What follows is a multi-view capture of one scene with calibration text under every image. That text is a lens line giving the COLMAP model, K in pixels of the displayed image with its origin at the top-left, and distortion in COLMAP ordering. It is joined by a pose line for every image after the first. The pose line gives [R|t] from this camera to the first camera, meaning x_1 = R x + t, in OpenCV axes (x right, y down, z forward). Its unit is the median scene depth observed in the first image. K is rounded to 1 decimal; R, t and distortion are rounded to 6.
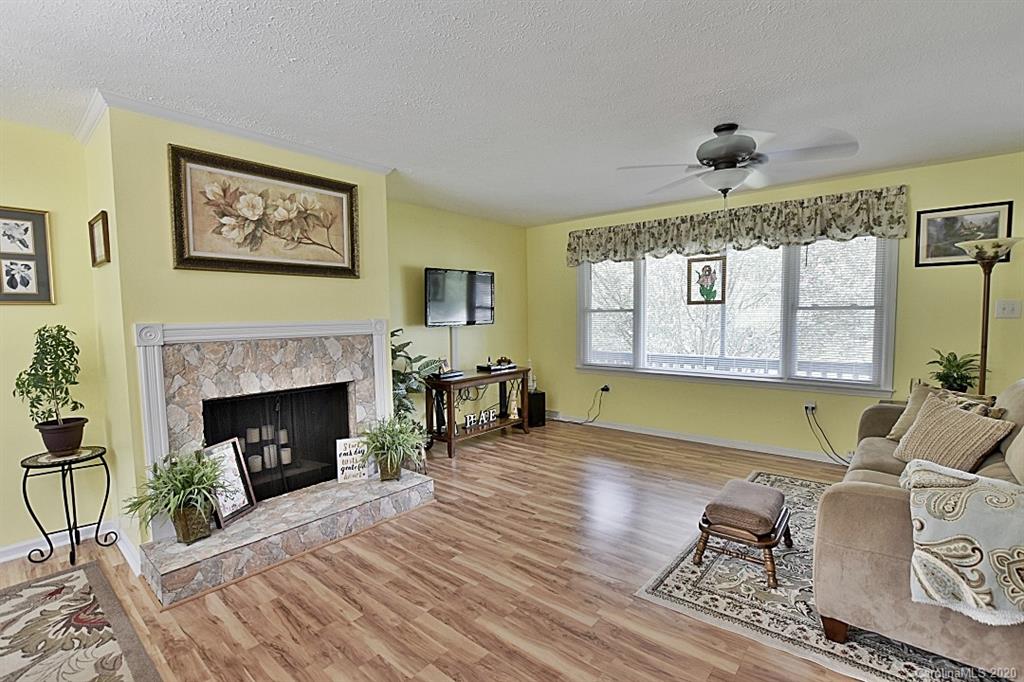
lens RADIAL K [[464.1, 0, 516.7], [0, 464.1, 347.0], [0, 0, 1]] dist [-0.032951, 0.005388]
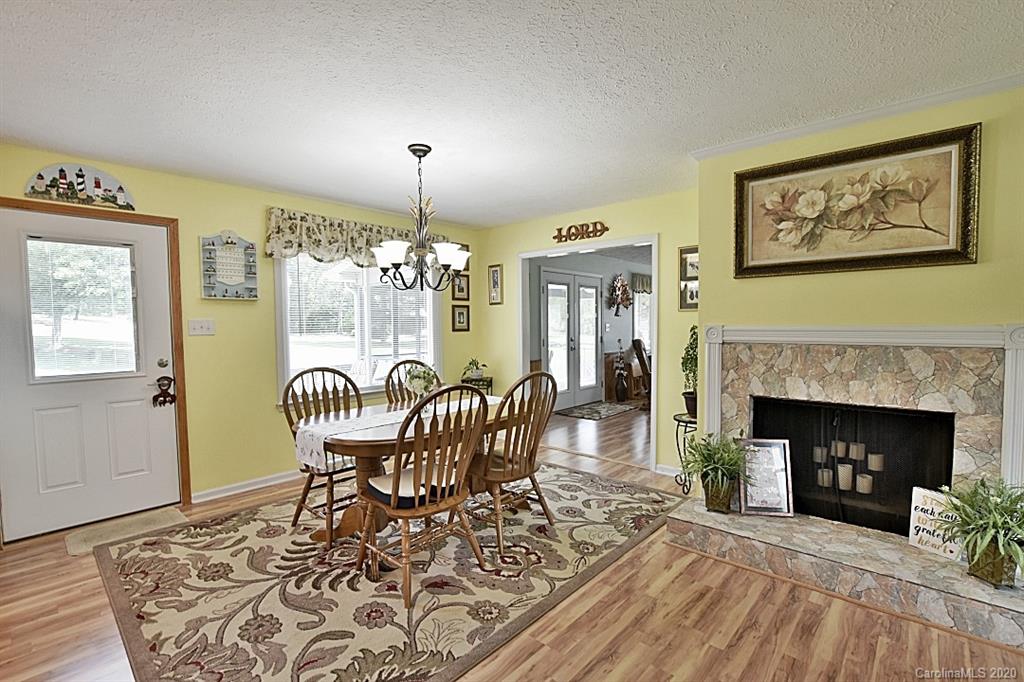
lens RADIAL K [[464.1, 0, 515.1], [0, 464.1, 347.9], [0, 0, 1]] dist [-0.032951, 0.005388]
pose [[-0.039907, 0.062019, -0.997277, 0.401943], [-0.062343, 0.995973, 0.064433, -0.031402], [0.997257, 0.064745, -0.035880, 0.431424]]
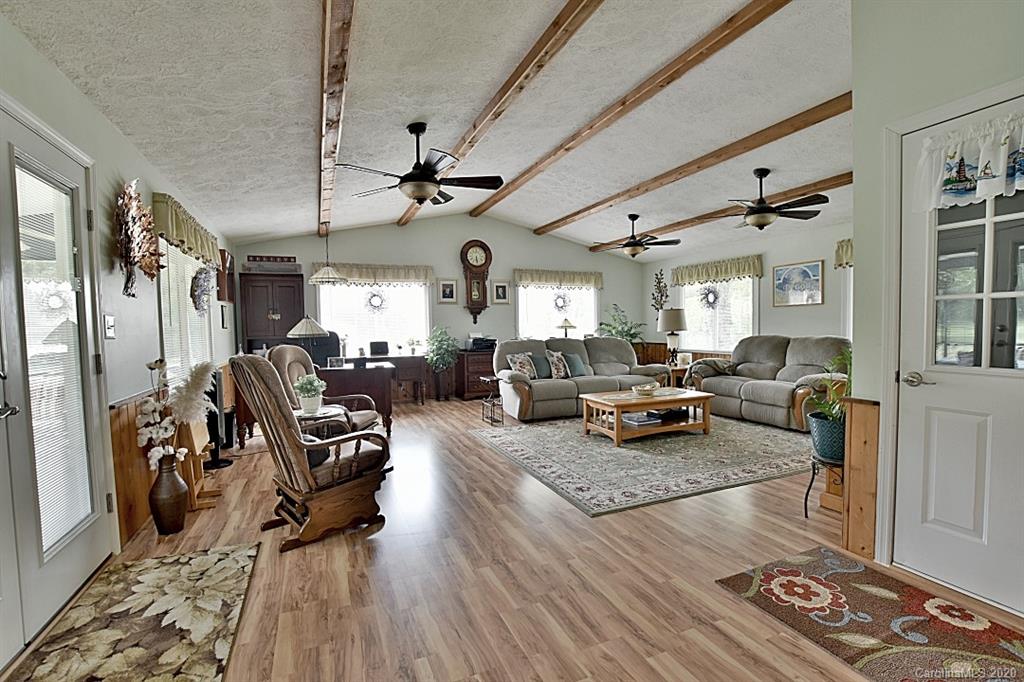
lens RADIAL K [[464.1, 0, 517.6], [0, 464.1, 346.0], [0, 0, 1]] dist [-0.032951, 0.005388]
pose [[0.894107, 0.012299, -0.447684, -1.298577], [-0.020191, 0.999713, -0.012860, 0.025341], [0.447398, 0.020538, 0.894099, 0.433210]]
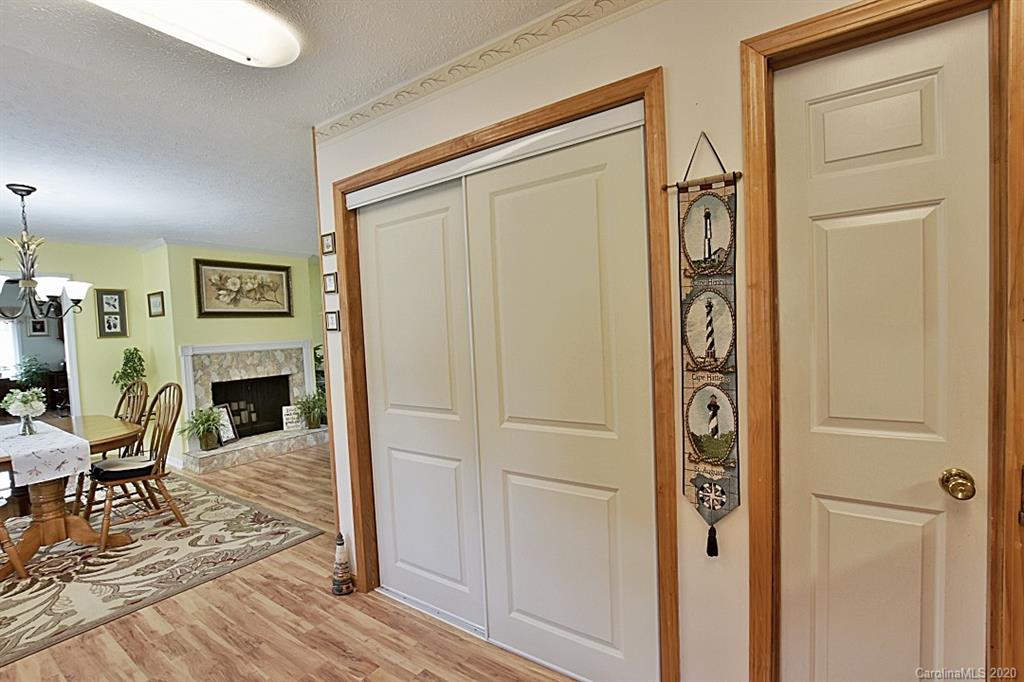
lens RADIAL K [[464.1, 0, 517.1], [0, 464.1, 348.4], [0, 0, 1]] dist [-0.032951, 0.005388]
pose [[0.995697, -0.033828, 0.086276, 0.437872], [0.036369, 0.998945, -0.028052, 0.065667], [-0.085236, 0.031069, 0.995876, -1.023489]]
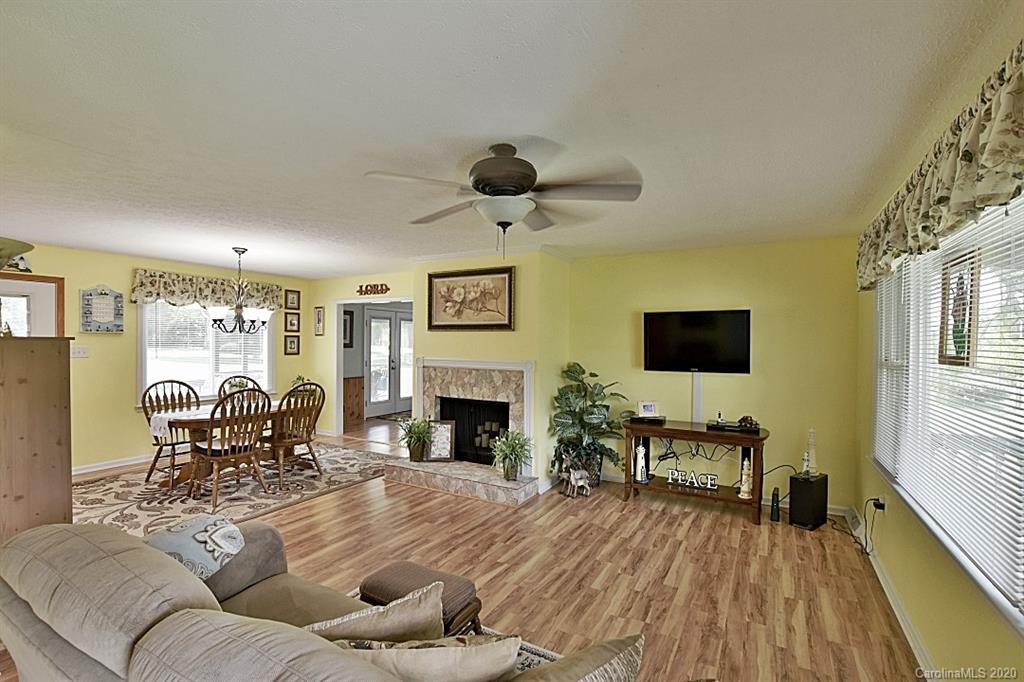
lens RADIAL K [[464.1, 0, 513.8], [0, 464.1, 349.0], [0, 0, 1]] dist [-0.032951, 0.005388]
pose [[0.183547, 0.026417, -0.982656, 1.245451], [-0.083628, 0.996434, 0.011167, -0.128187], [0.979447, 0.080128, 0.185102, 0.872804]]
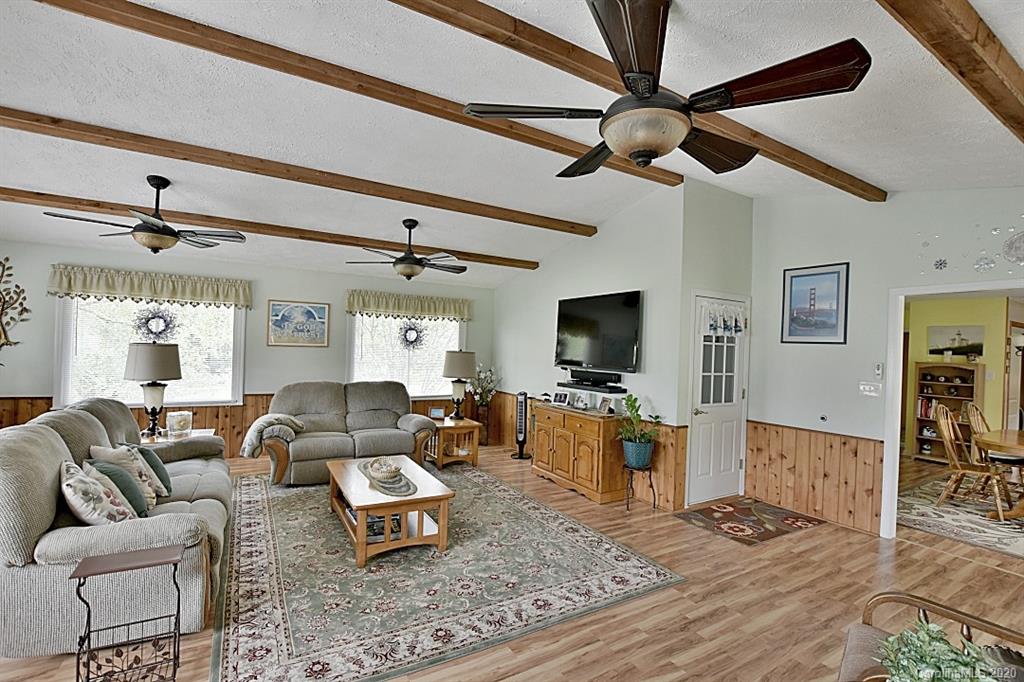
lens RADIAL K [[464.1, 0, 510.5], [0, 464.1, 344.8], [0, 0, 1]] dist [-0.032951, 0.005388]
pose [[0.333349, 0.022732, 0.942529, -2.815056], [0.028620, 0.999005, -0.034217, -0.143503], [-0.942369, 0.038381, 0.332367, 1.475240]]
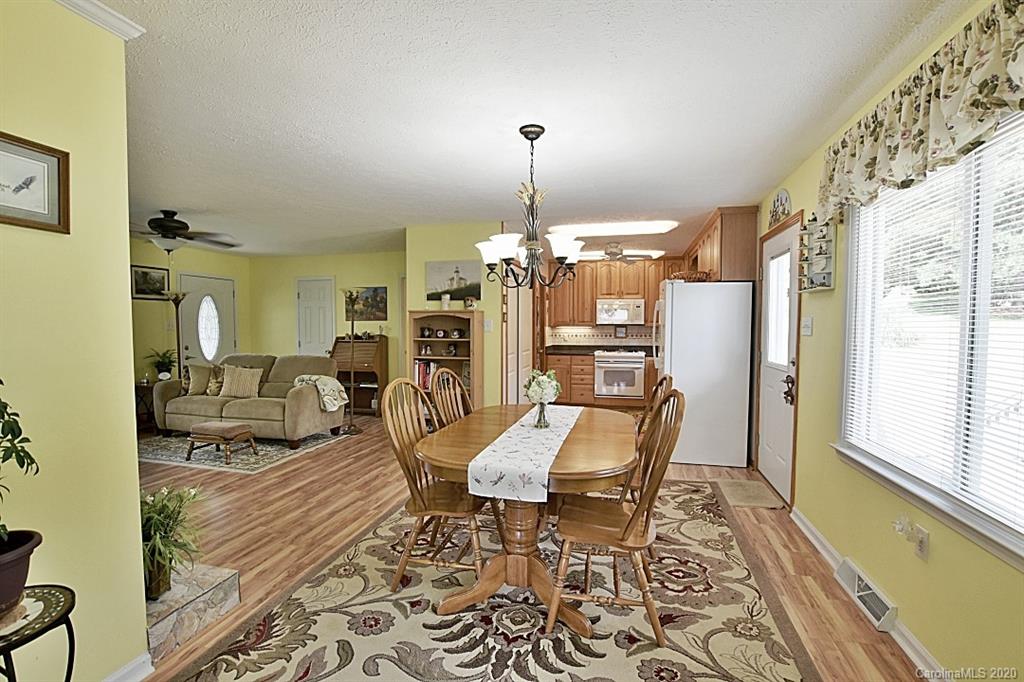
lens RADIAL K [[464.1, 0, 518.6], [0, 464.1, 343.4], [0, 0, 1]] dist [-0.032951, 0.005388]
pose [[-0.441862, -0.024260, 0.896755, -1.498103], [0.070030, 0.995651, 0.061442, -0.028482], [-0.894346, 0.089949, -0.438241, 0.627373]]
